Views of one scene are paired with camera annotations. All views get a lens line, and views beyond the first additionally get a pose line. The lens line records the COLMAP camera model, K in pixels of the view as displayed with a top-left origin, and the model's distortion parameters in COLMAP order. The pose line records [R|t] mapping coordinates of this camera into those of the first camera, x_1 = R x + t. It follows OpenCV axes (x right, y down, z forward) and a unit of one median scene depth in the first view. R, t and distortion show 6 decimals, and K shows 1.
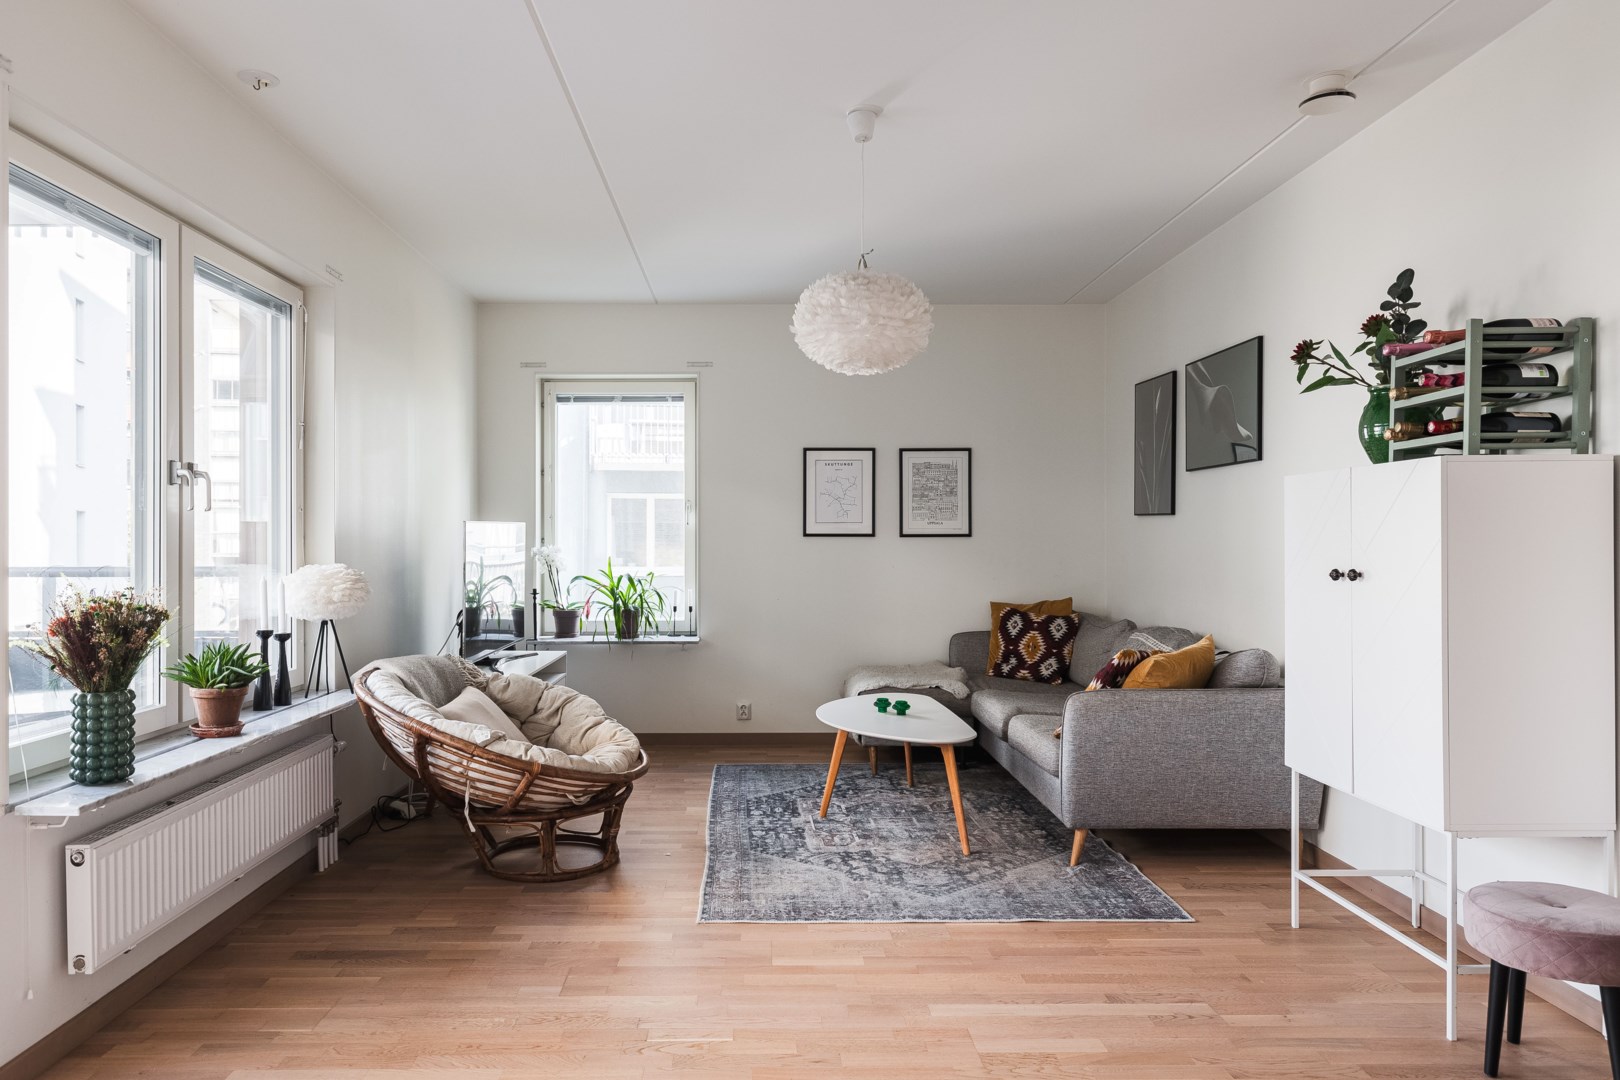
lens RADIAL K [[1022.5, 0, 748.7], [0, 1022.5, 552.1], [0, 0, 1]] dist [0.020778, -0.000331]
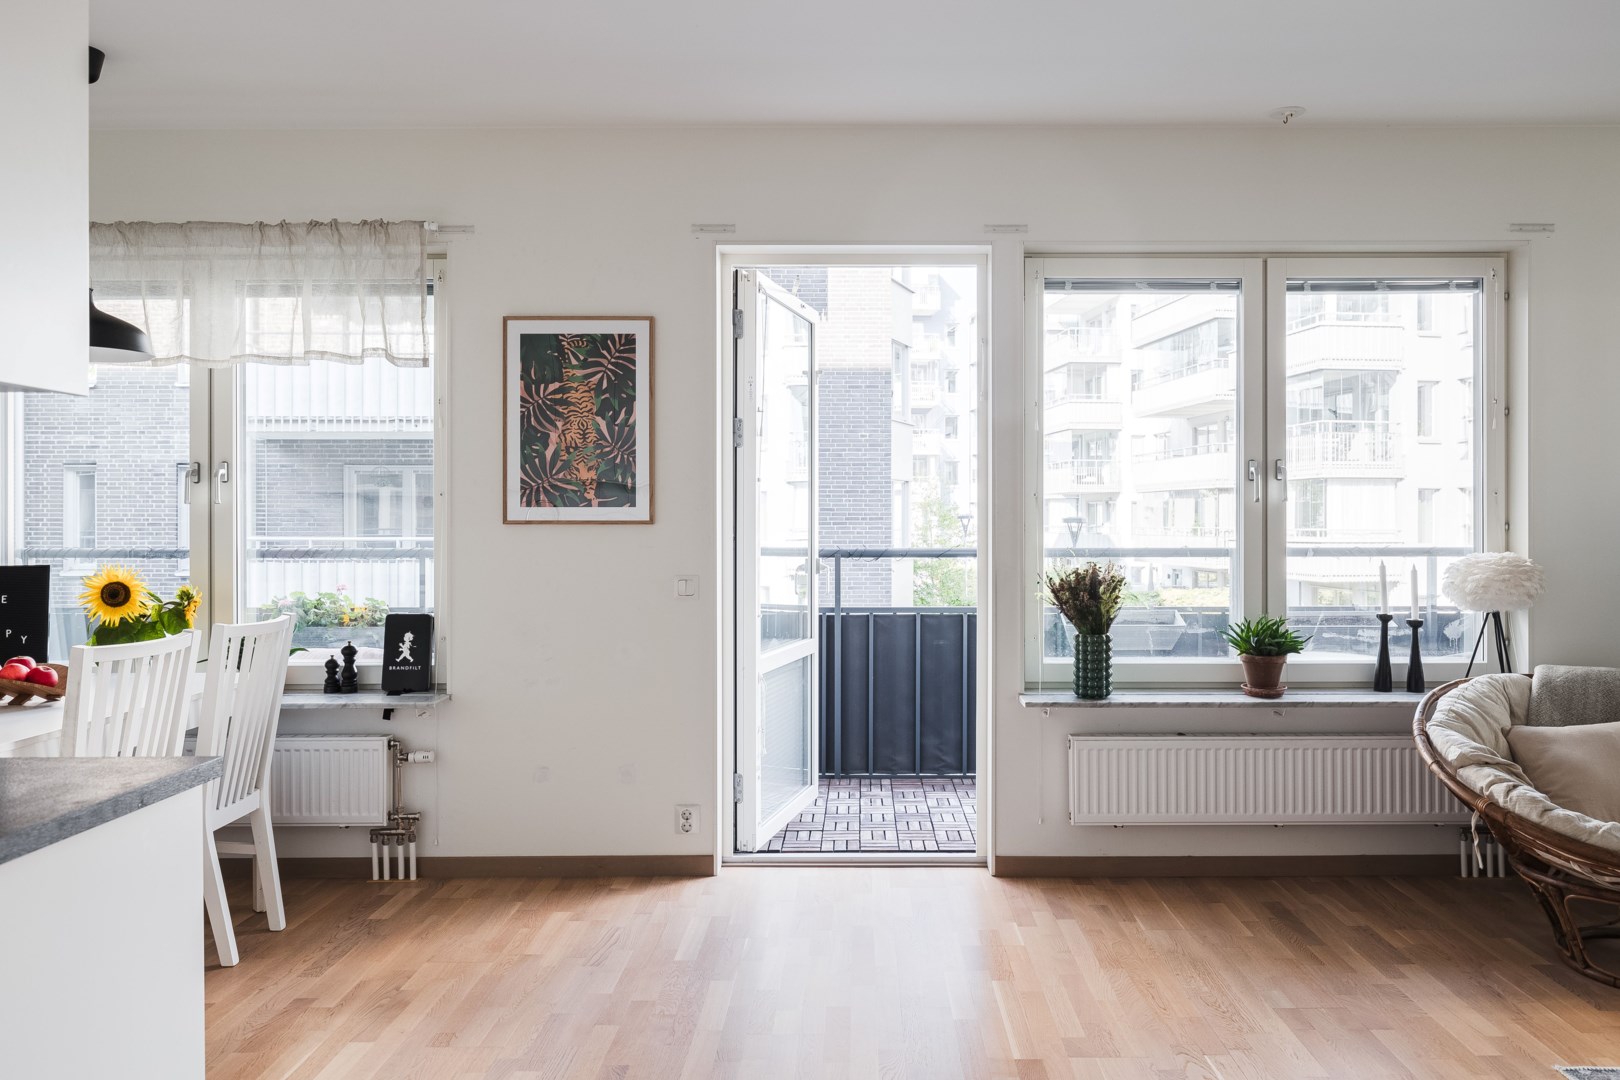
lens RADIAL K [[1172.1, 0, 878.2], [0, 1172.1, 515.8], [0, 0, 1]] dist [0.001658, -0.002061]
pose [[0.026448, -0.002159, -0.999648, 0.732164], [-0.005739, 0.999981, -0.002311, -0.016365], [0.999634, 0.005798, 0.026436, 0.494076]]
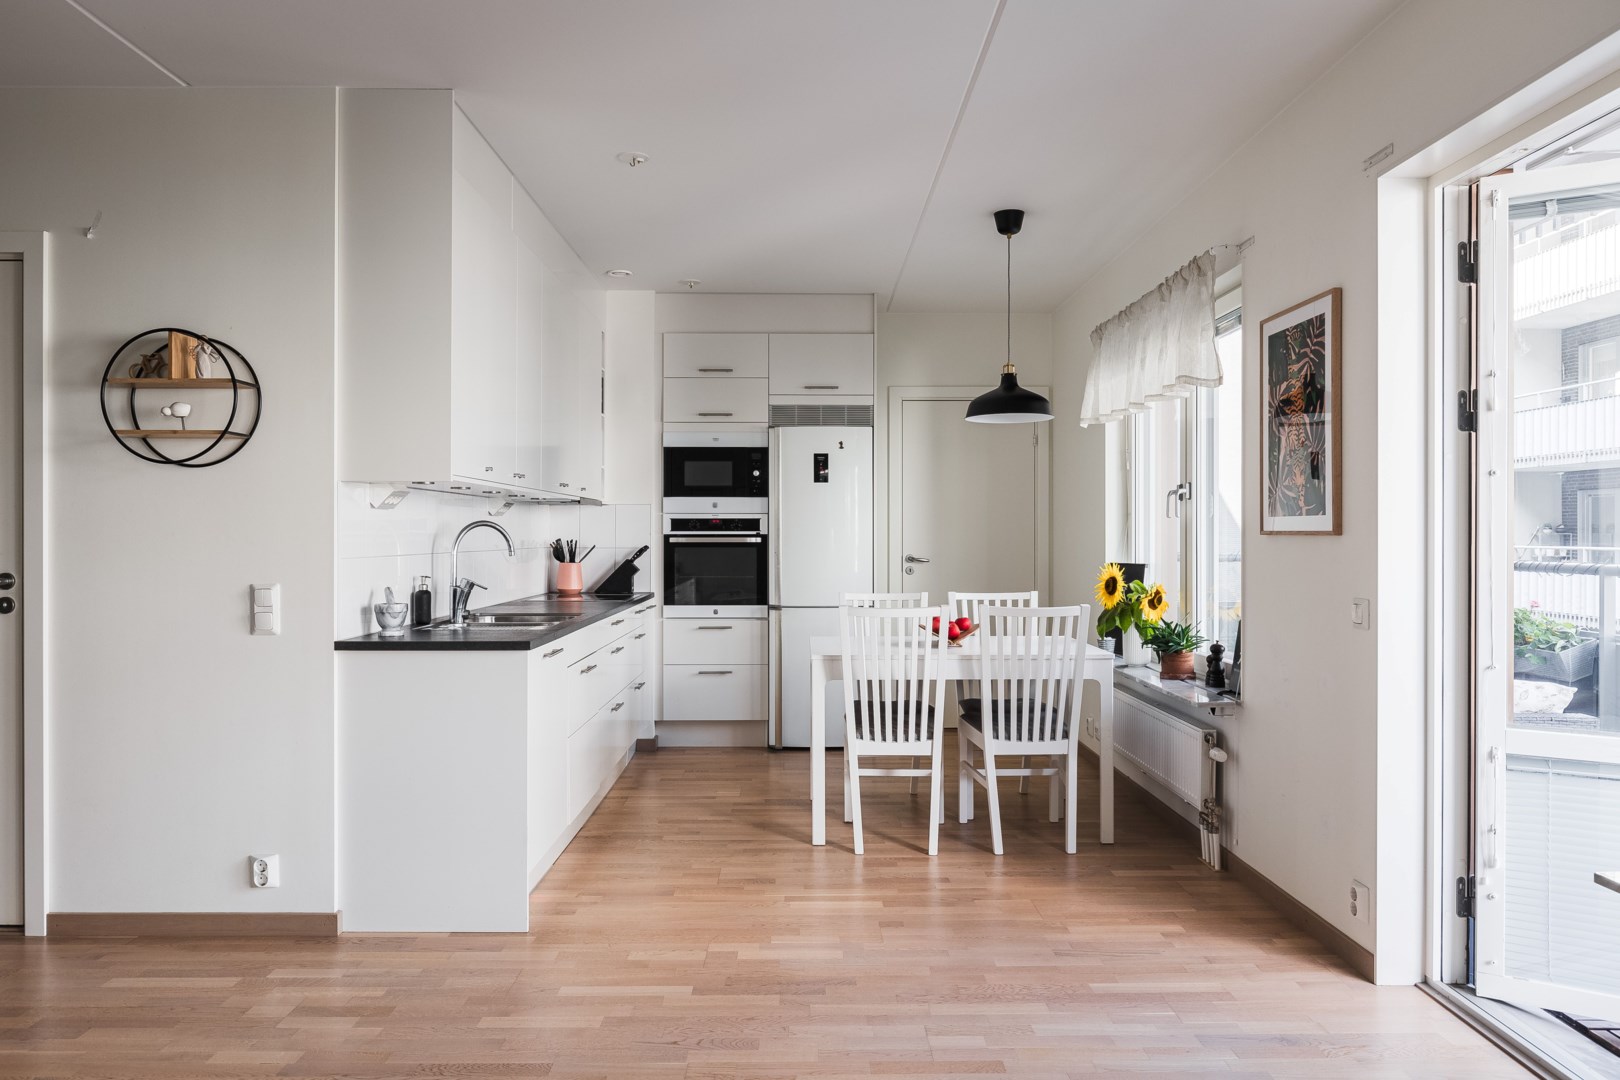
lens RADIAL K [[1139.6, 0, 821.8], [0, 1139.6, 536.9], [0, 0, 1]] dist [0.001938, -0.007784]
pose [[-0.999694, 0.001473, -0.024692, -0.012864], [0.001189, 0.999933, 0.011527, -0.019929], [0.024707, 0.011494, -0.999629, 1.266254]]
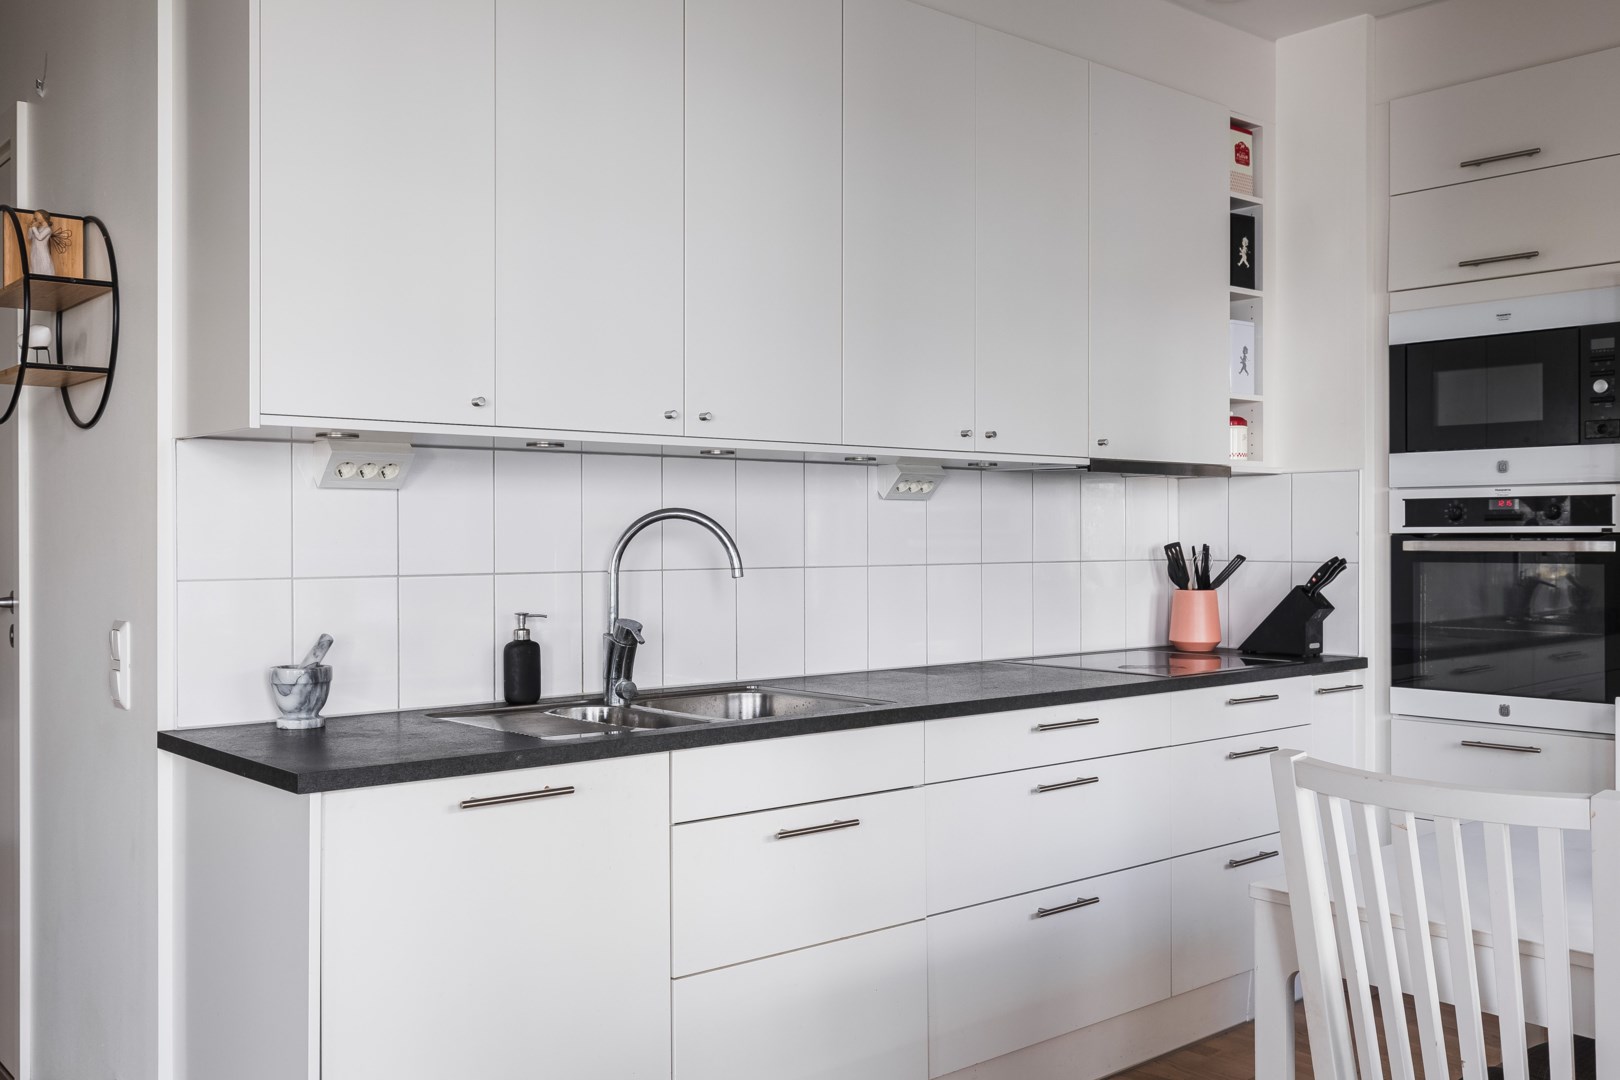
lens RADIAL K [[1473.6, 0, 816.4], [0, 1473.6, 532.7], [0, 0, 1]] dist [-0.006332, 0.011441]
pose [[-0.651367, 0.004032, 0.758752, -0.363382], [0.010366, 0.999940, 0.003585, -0.012052], [-0.758692, 0.010200, -0.651369, 0.460616]]
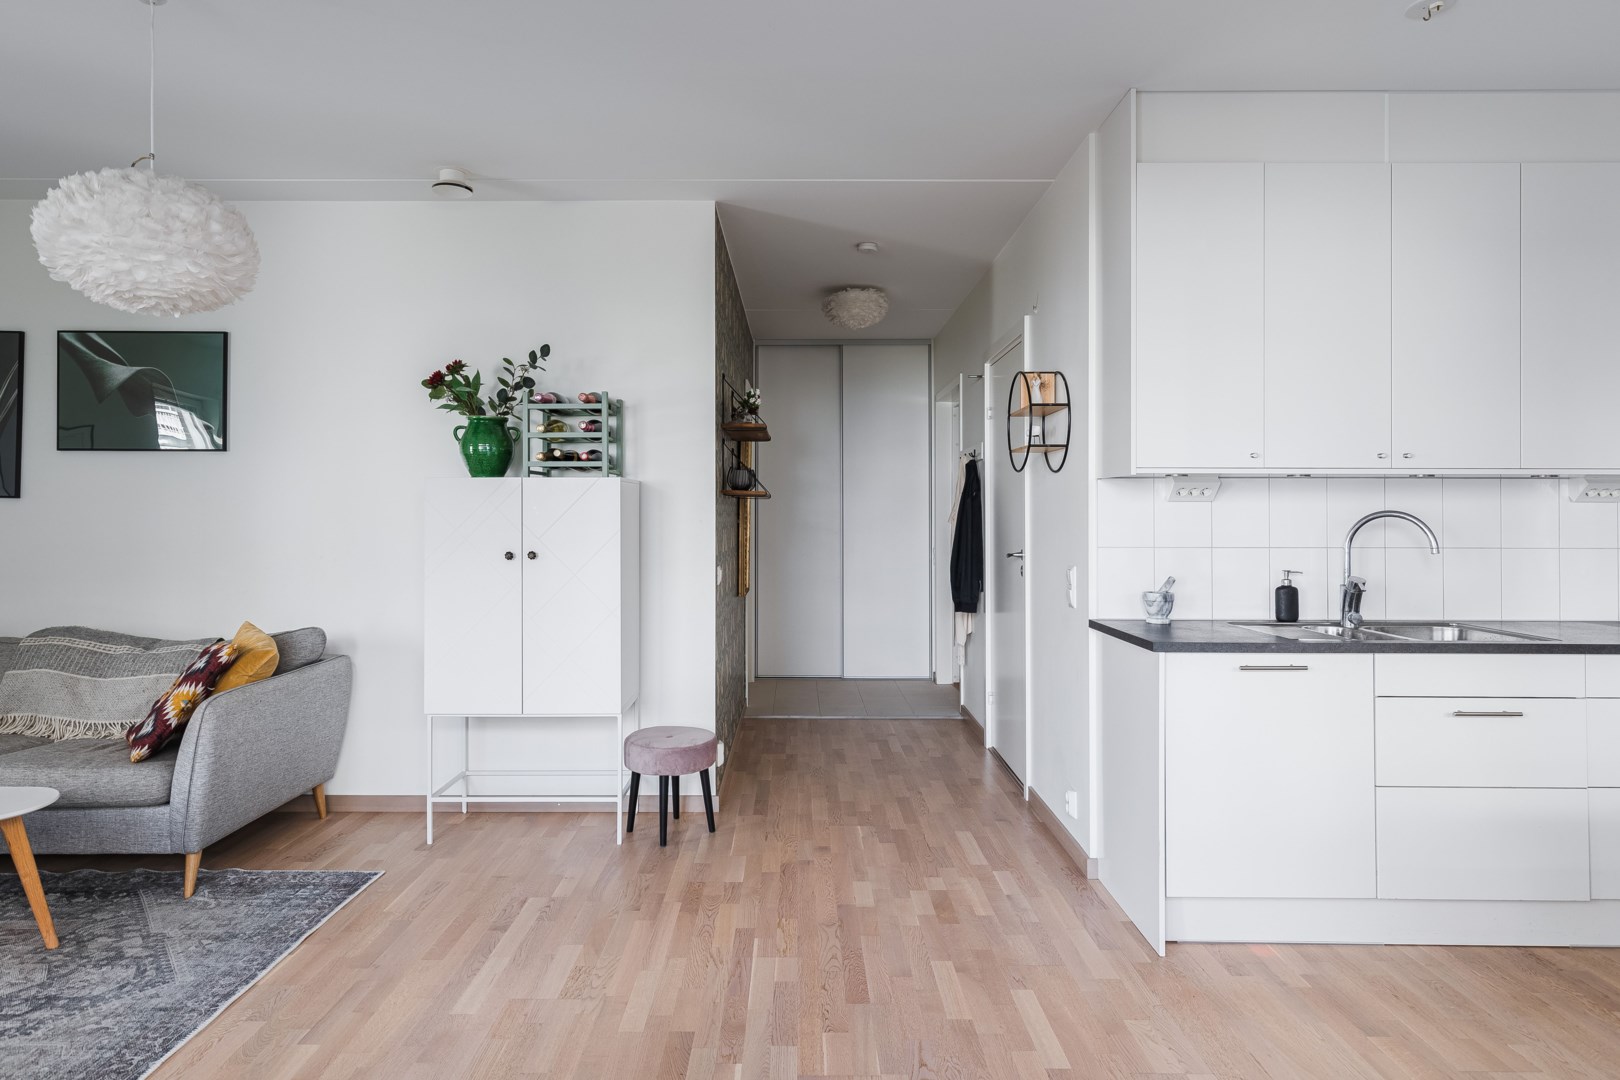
lens RADIAL K [[956.9, 0, 786.0], [0, 956.9, 502.3], [0, 0, 1]] dist [0.007506, 0.000542]
pose [[0.016596, 0.013675, 0.999769, -0.590907], [0.008142, 0.999871, -0.013812, -0.024185], [-0.999829, 0.008370, 0.016483, 0.529117]]
